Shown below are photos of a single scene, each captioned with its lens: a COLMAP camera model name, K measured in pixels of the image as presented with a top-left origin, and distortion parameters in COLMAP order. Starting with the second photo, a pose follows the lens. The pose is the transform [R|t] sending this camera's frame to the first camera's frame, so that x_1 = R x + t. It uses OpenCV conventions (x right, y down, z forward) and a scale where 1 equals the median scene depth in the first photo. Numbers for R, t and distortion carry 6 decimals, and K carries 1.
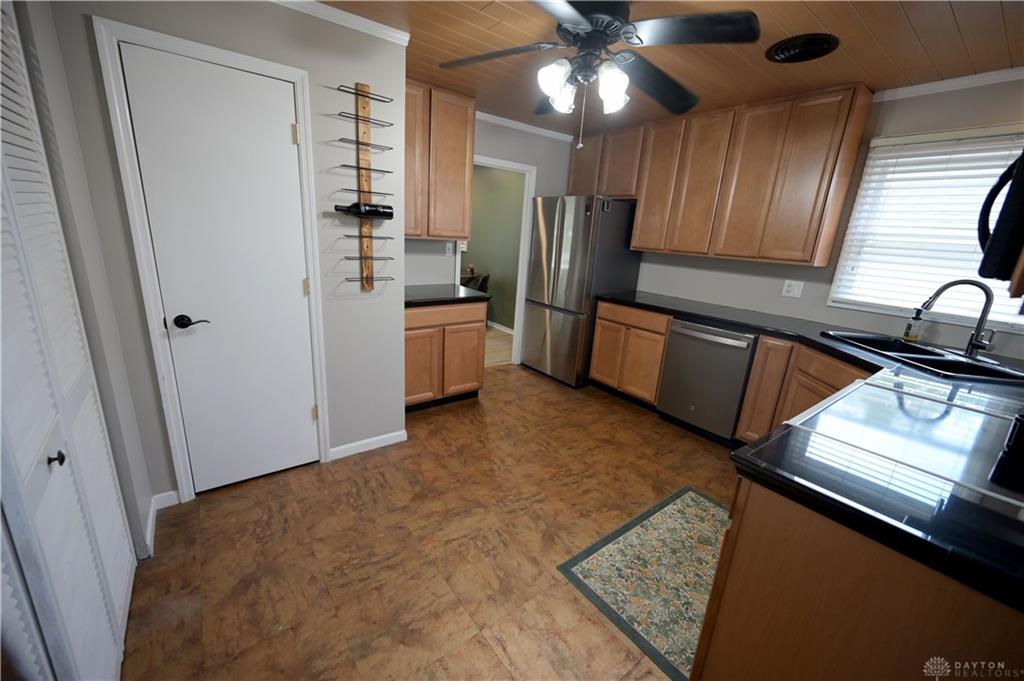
lens RADIAL K [[401.6, 0, 506.6], [0, 401.6, 341.6], [0, 0, 1]] dist [-0.001438, -0.000328]
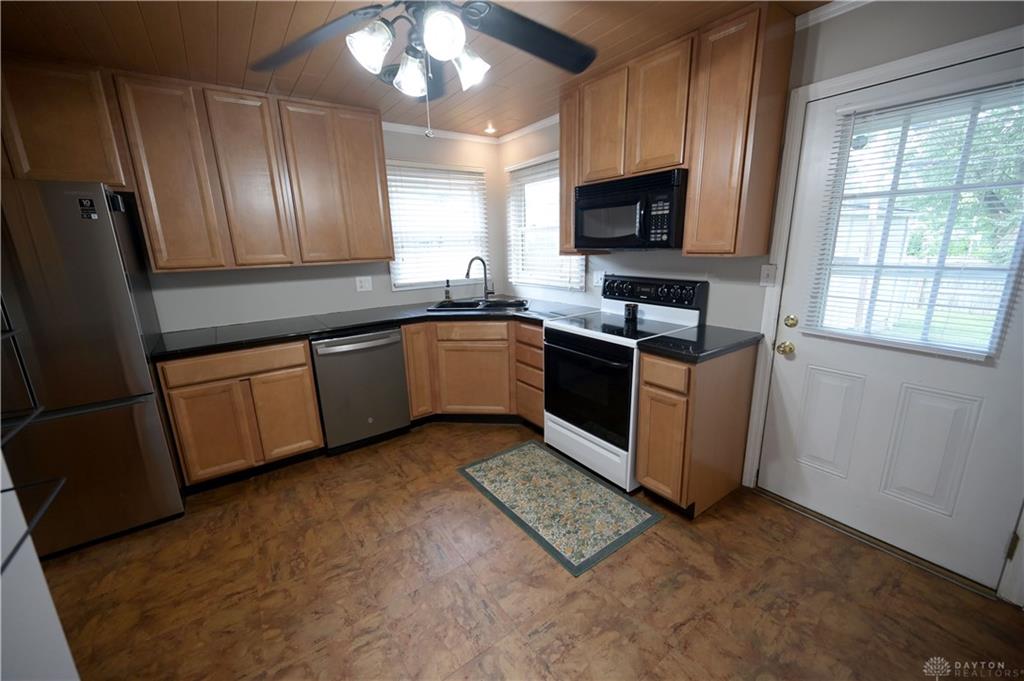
lens RADIAL K [[401.6, 0, 515.1], [0, 401.6, 339.7], [0, 0, 1]] dist [-0.001438, -0.000328]
pose [[0.020115, -0.295873, 0.955015, -0.479968], [0.293328, 0.914920, 0.277273, -0.216402], [-0.955800, 0.274555, 0.105192, 0.645339]]
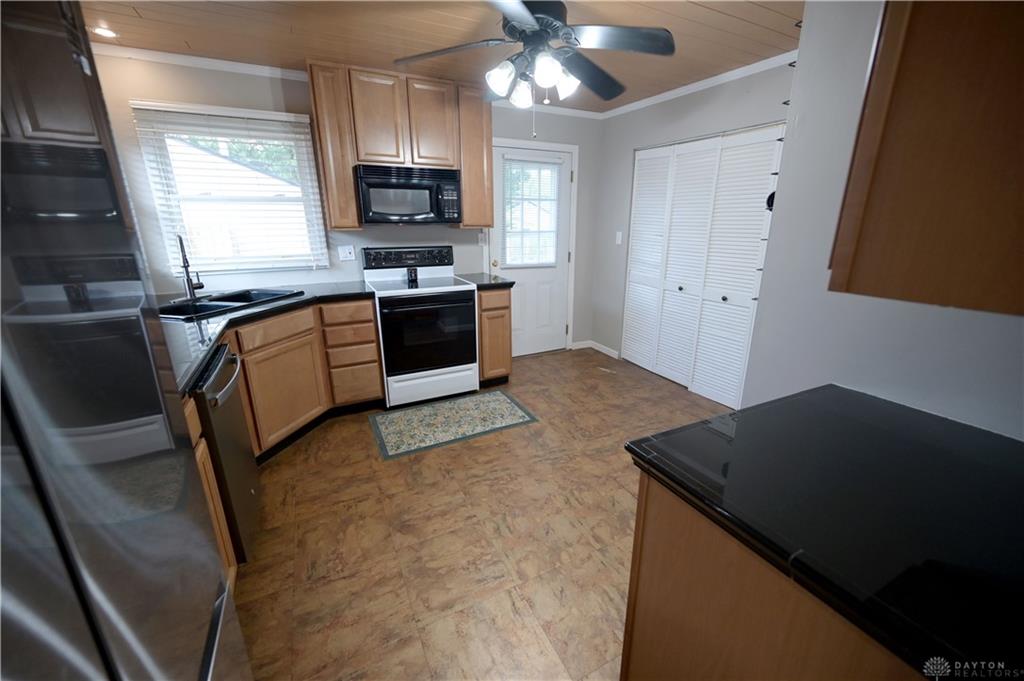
lens RADIAL K [[401.6, 0, 512.4], [0, 401.6, 339.8], [0, 0, 1]] dist [-0.001438, -0.000328]
pose [[-0.982497, -0.108938, 0.151105, 0.013404], [-0.010414, 0.842025, 0.539338, -0.448487], [-0.185989, 0.528325, -0.828421, 1.629605]]
